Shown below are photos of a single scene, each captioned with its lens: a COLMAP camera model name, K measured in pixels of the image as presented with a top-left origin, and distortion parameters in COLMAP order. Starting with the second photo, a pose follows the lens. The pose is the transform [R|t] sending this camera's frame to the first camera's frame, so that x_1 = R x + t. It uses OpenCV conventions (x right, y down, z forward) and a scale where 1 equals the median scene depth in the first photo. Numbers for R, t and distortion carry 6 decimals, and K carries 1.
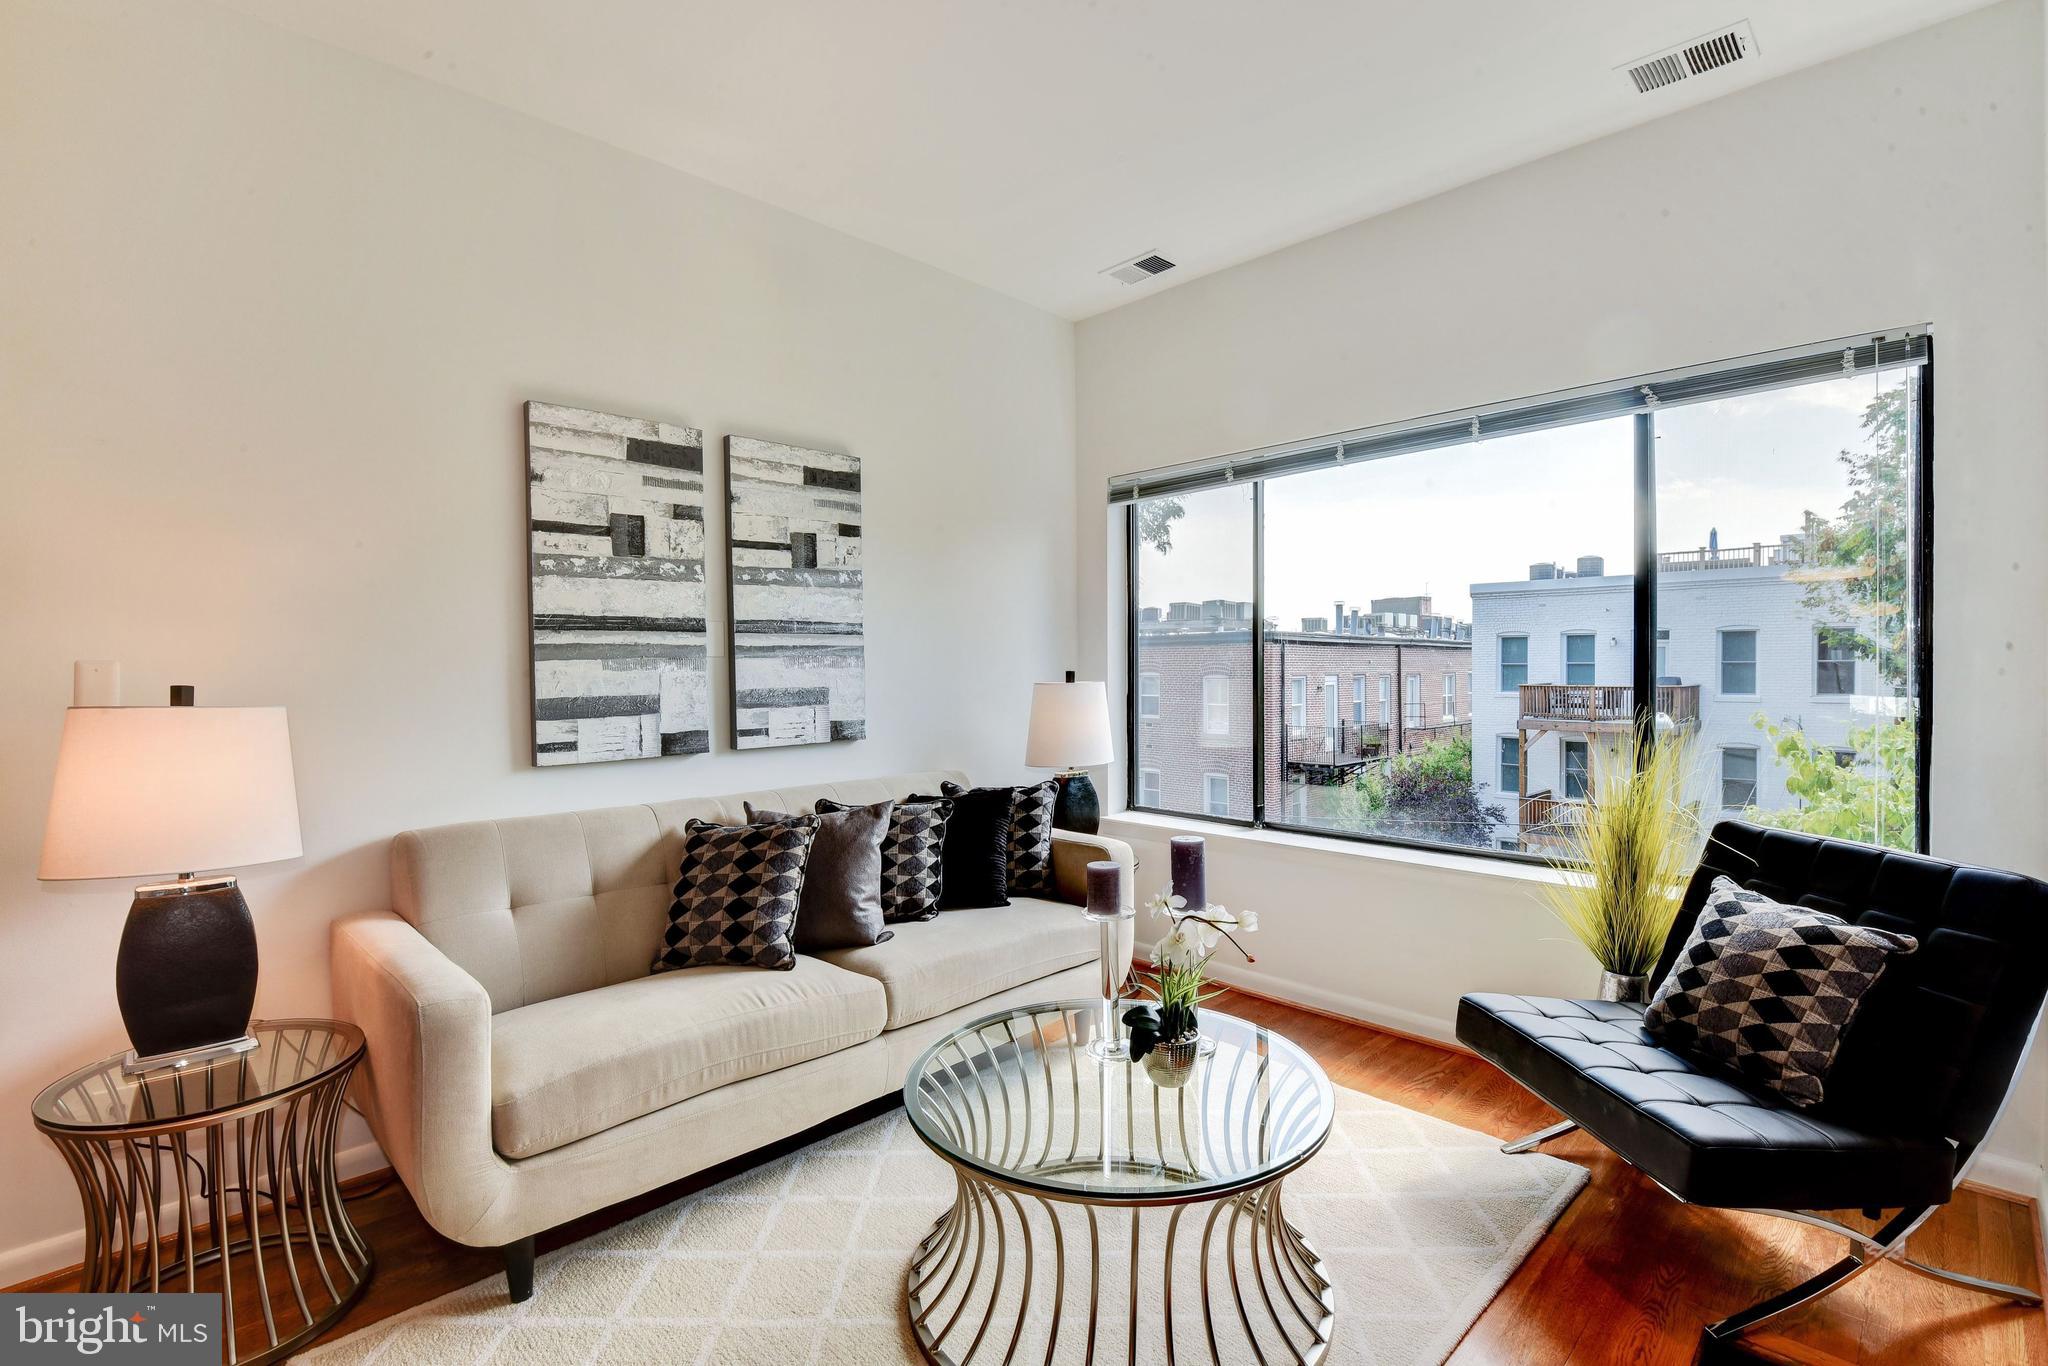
lens RADIAL K [[927.2, 0, 1045.7], [0, 927.2, 679.4], [0, 0, 1]] dist [0.000377, -0.016237]
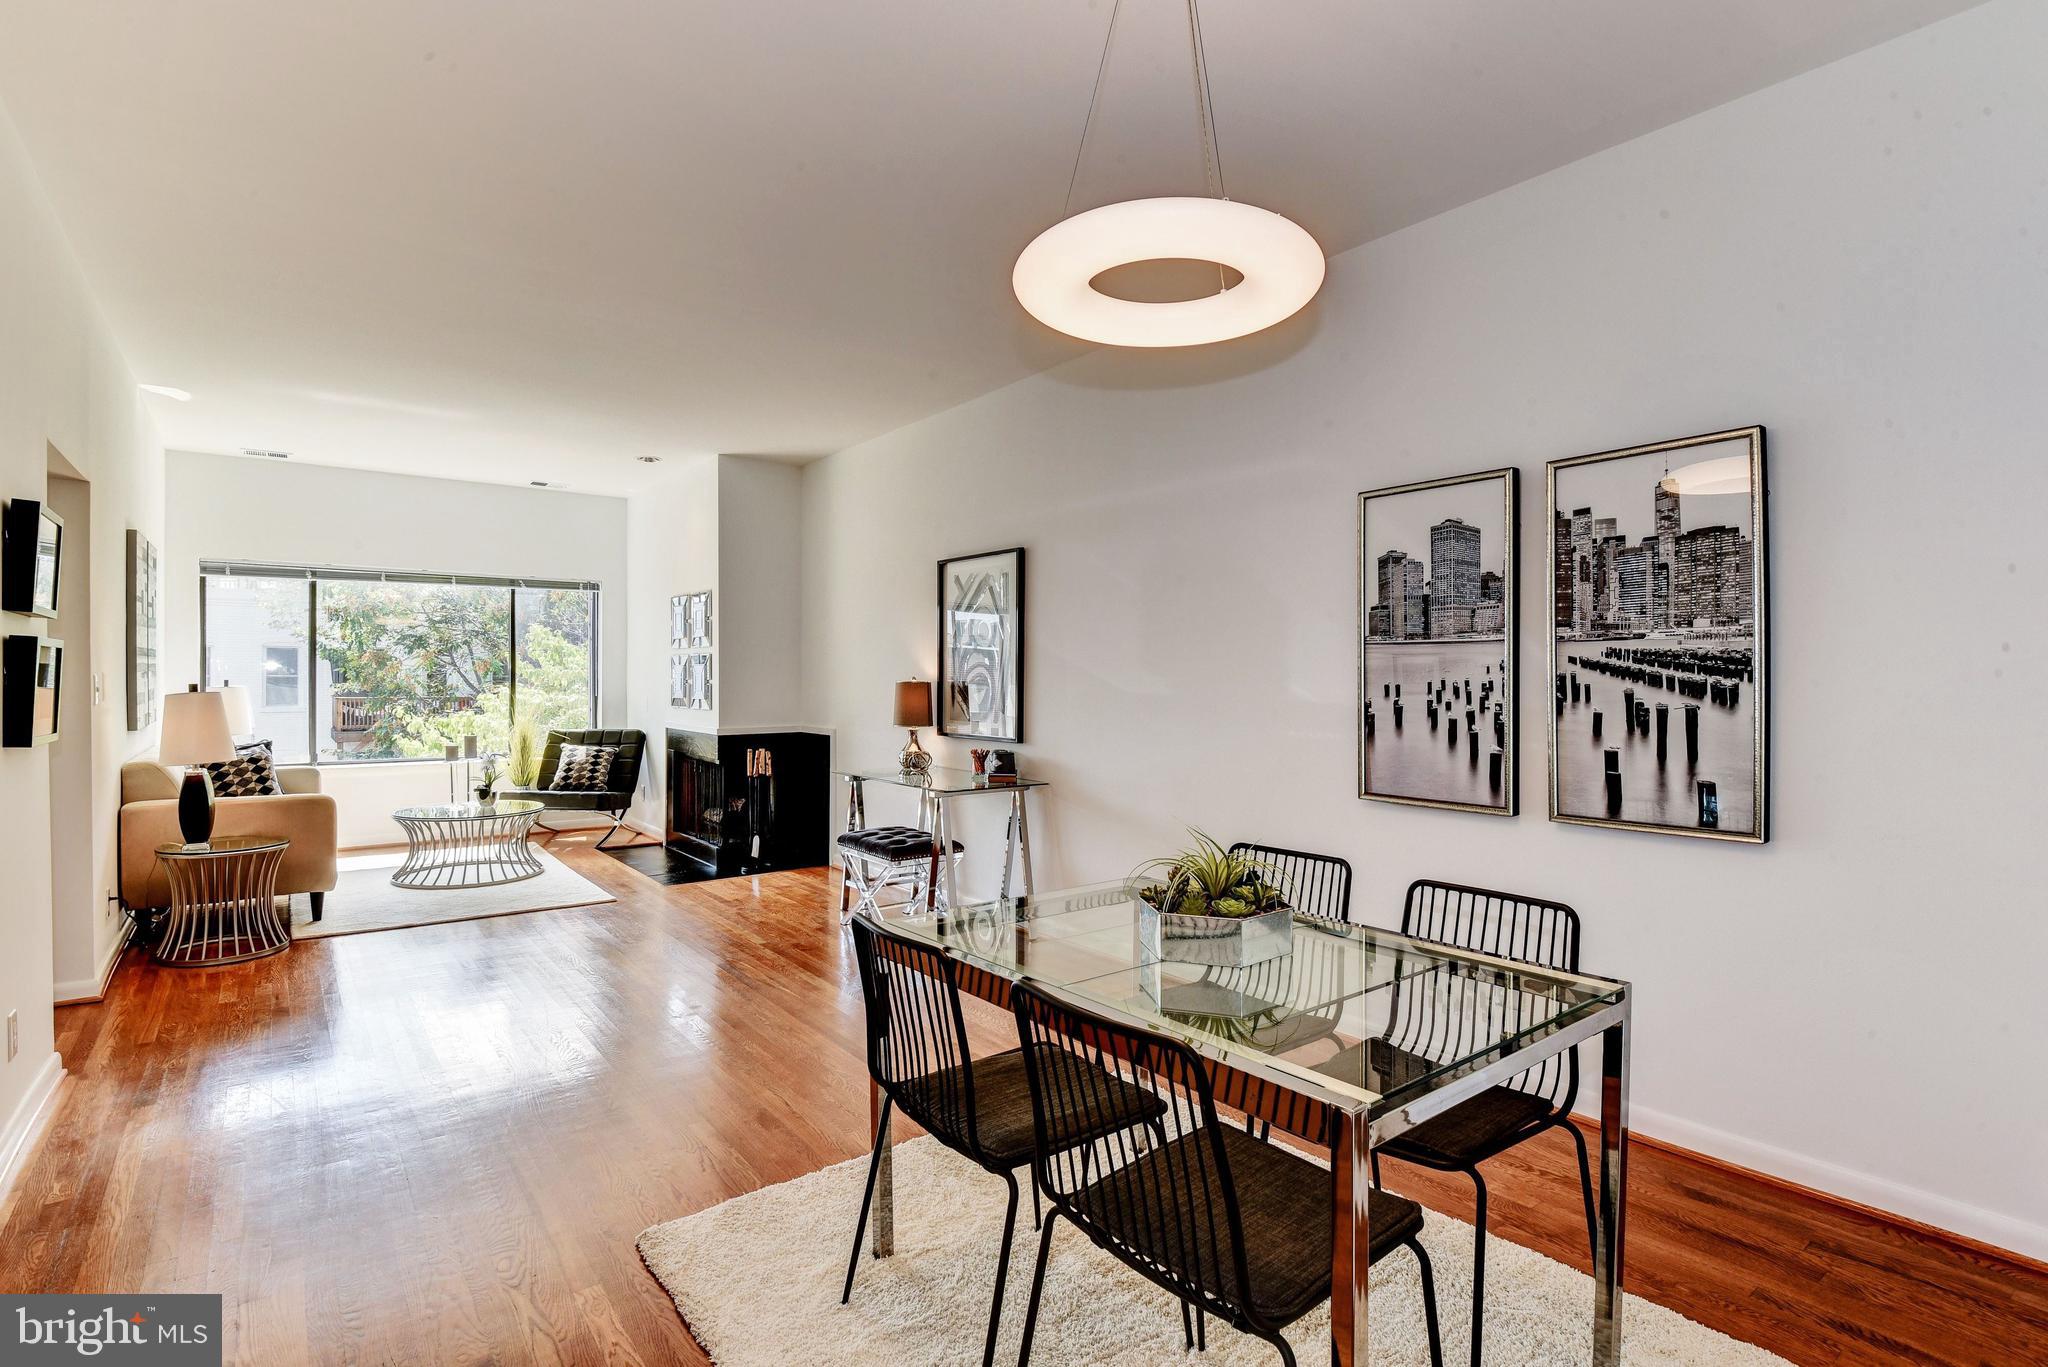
lens RADIAL K [[1013.4, 0, 1040.1], [0, 1013.4, 679.3], [0, 0, 1]] dist [0.014430, -0.021301]
pose [[0.133980, 0.010759, 0.990926, -2.603227], [0.005067, 0.999921, -0.011542, 0.030011], [-0.990971, 0.006567, 0.133915, -1.166808]]
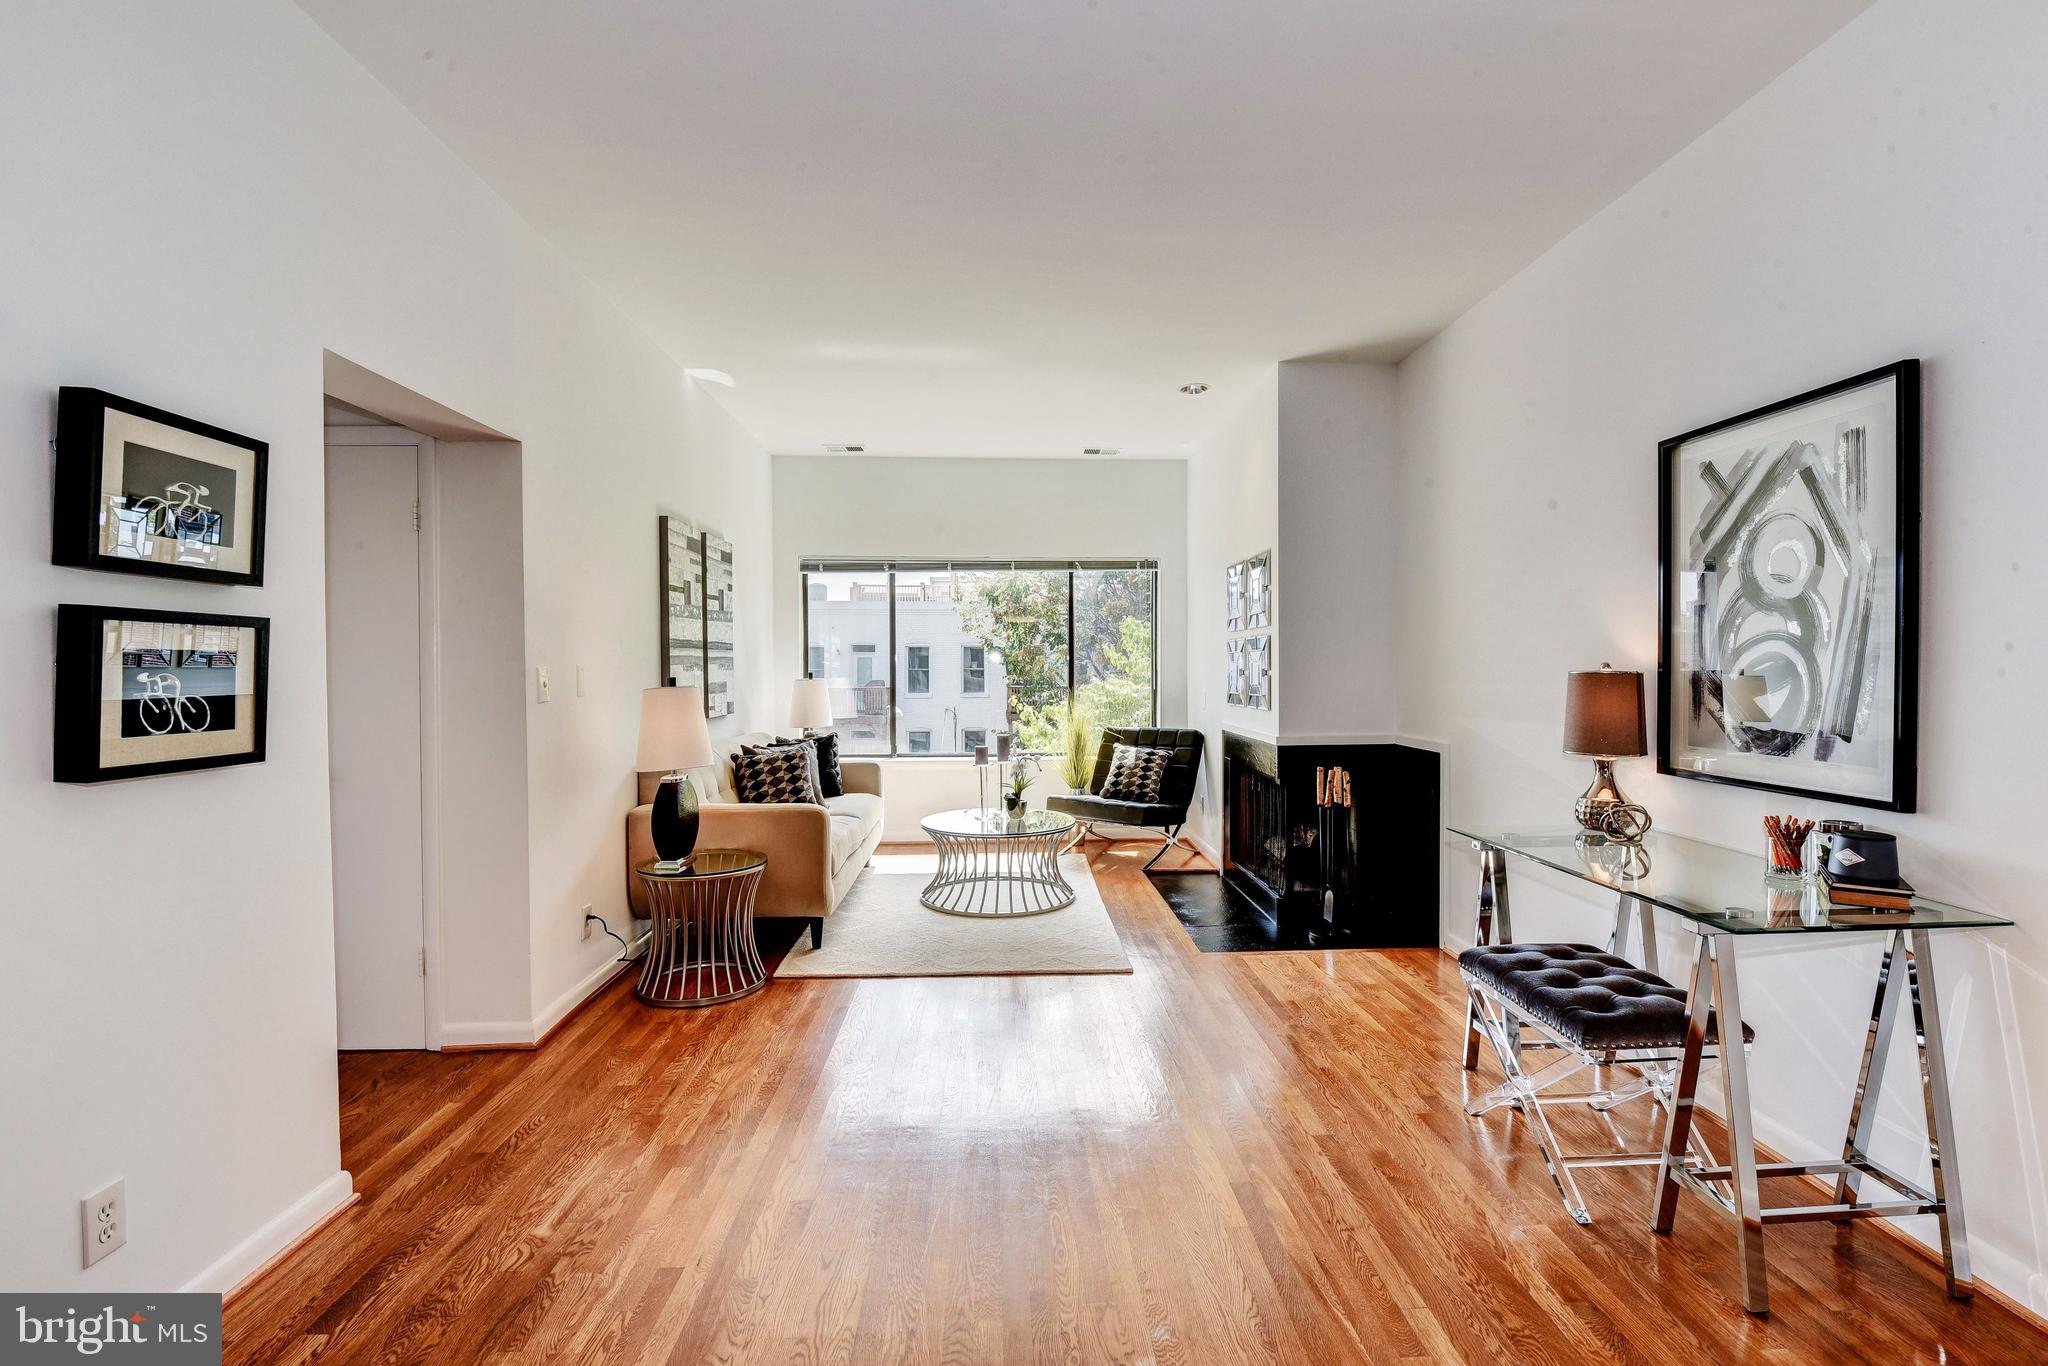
lens RADIAL K [[927.2, 0, 1045.7], [0, 927.2, 679.4], [0, 0, 1]] dist [0.000377, -0.016237]
pose [[0.669212, 0.000627, 0.743071, -1.565270], [0.002726, 0.999991, -0.003300, 0.017070], [-0.743066, 0.004234, 0.669205, -0.785368]]
